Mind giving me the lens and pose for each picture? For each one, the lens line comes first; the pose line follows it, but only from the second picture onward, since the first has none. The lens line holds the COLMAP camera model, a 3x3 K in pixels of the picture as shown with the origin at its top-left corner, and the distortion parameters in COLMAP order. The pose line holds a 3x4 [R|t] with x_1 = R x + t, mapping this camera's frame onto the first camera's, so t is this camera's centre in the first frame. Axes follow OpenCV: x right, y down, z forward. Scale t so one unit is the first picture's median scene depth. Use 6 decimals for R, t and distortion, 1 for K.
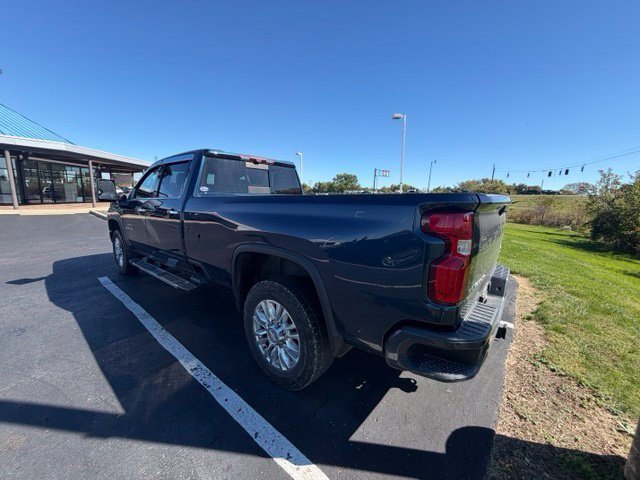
lens RADIAL K [[254.3, 0, 317.6], [0, 254.3, 241.5], [0, 0, 1]] dist [0.001568, -0.000300]
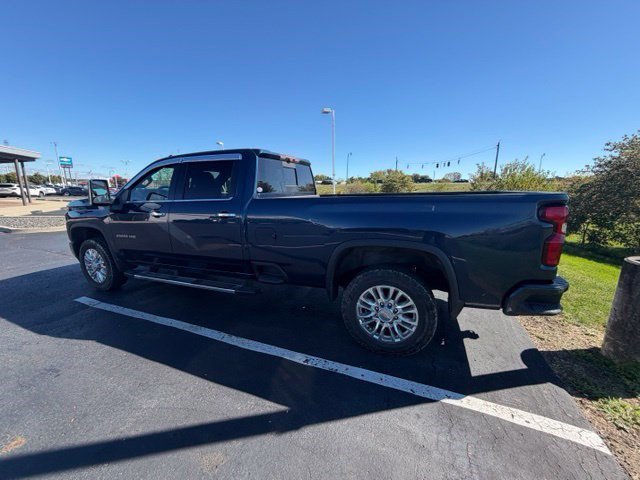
lens RADIAL K [[254.3, 0, 318.0], [0, 254.3, 242.0], [0, 0, 1]] dist [0.001568, -0.000300]
pose [[0.951344, -0.087424, 0.295467, -0.454956], [0.077001, 0.995934, 0.046756, -0.027618], [-0.298354, -0.021730, 0.954208, -0.015714]]
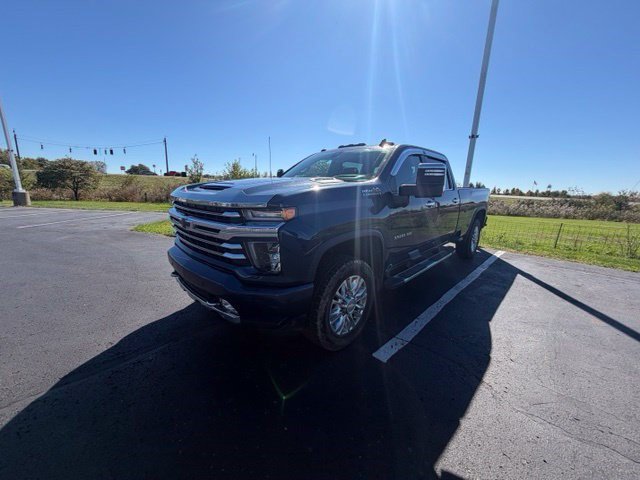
lens RADIAL K [[254.3, 0, 319.3], [0, 254.3, 240.3], [0, 0, 1]] dist [0.001568, -0.000300]
pose [[0.060965, -0.223625, 0.972767, -1.706823], [0.143606, 0.966405, 0.213163, -0.260837], [-0.987755, 0.126700, 0.091031, 1.393621]]
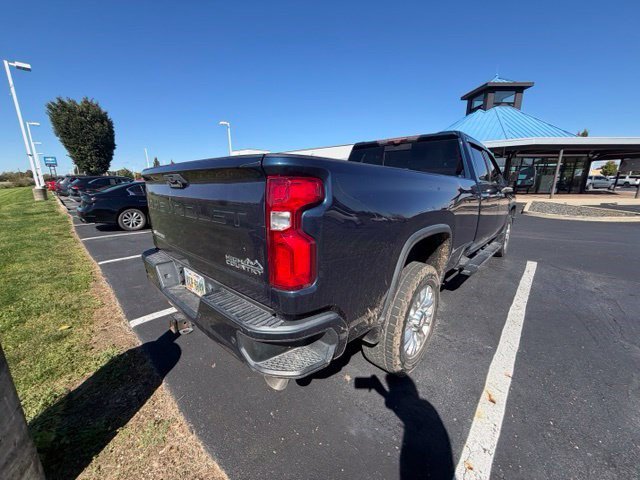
lens RADIAL K [[254.3, 0, 316.2], [0, 254.3, 240.9], [0, 0, 1]] dist [0.001568, -0.000300]
pose [[-0.053349, 0.198568, -0.978634, 0.805696], [-0.174779, 0.963045, 0.204933, -0.096624], [0.983161, 0.181978, -0.016672, 0.773056]]
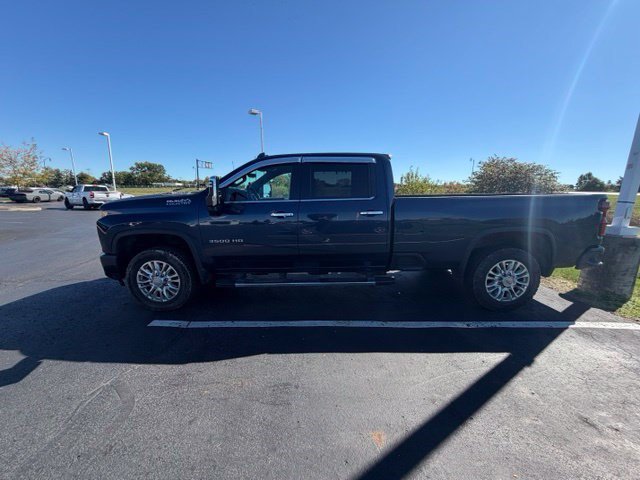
lens RADIAL K [[254.3, 0, 318.1], [0, 254.3, 241.7], [0, 0, 1]] dist [0.001568, -0.000300]
pose [[0.766581, -0.138423, 0.627050, -1.207817], [0.120092, 0.990165, 0.071767, -0.085701], [-0.630818, 0.020288, 0.775666, 0.282887]]
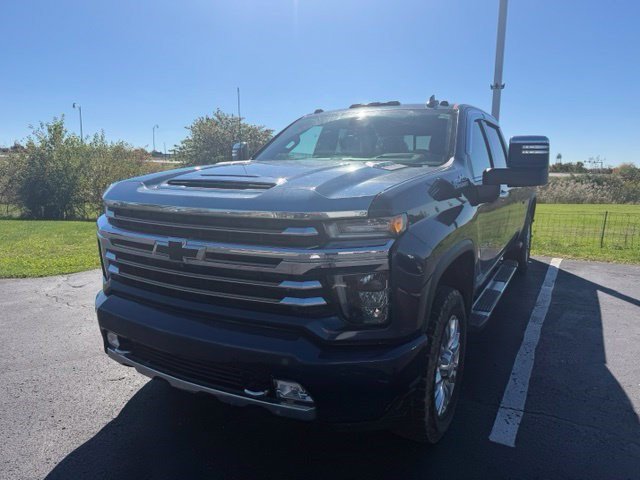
lens RADIAL K [[451.6, 0, 326.2], [0, 451.6, 238.3], [0, 0, 1]] dist [0.037428, -0.047688]
pose [[-0.195403, -0.176764, 0.964662, -1.726988], [0.157508, 0.965198, 0.208767, -0.325454], [-0.967992, 0.192735, -0.160761, 1.667395]]
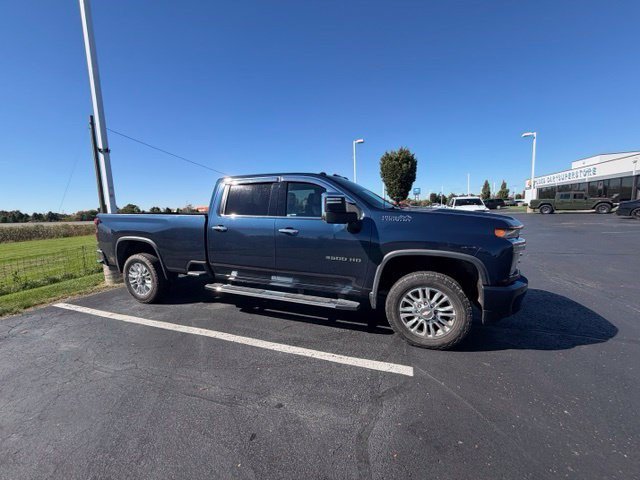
lens RADIAL K [[254.3, 0, 318.1], [0, 254.3, 241.8], [0, 0, 1]] dist [0.001568, -0.000300]
pose [[-0.945726, 0.042991, -0.322110, -0.152775], [-0.052179, 0.958260, 0.281095, -0.427013], [0.320749, 0.282646, -0.904008, 2.377743]]
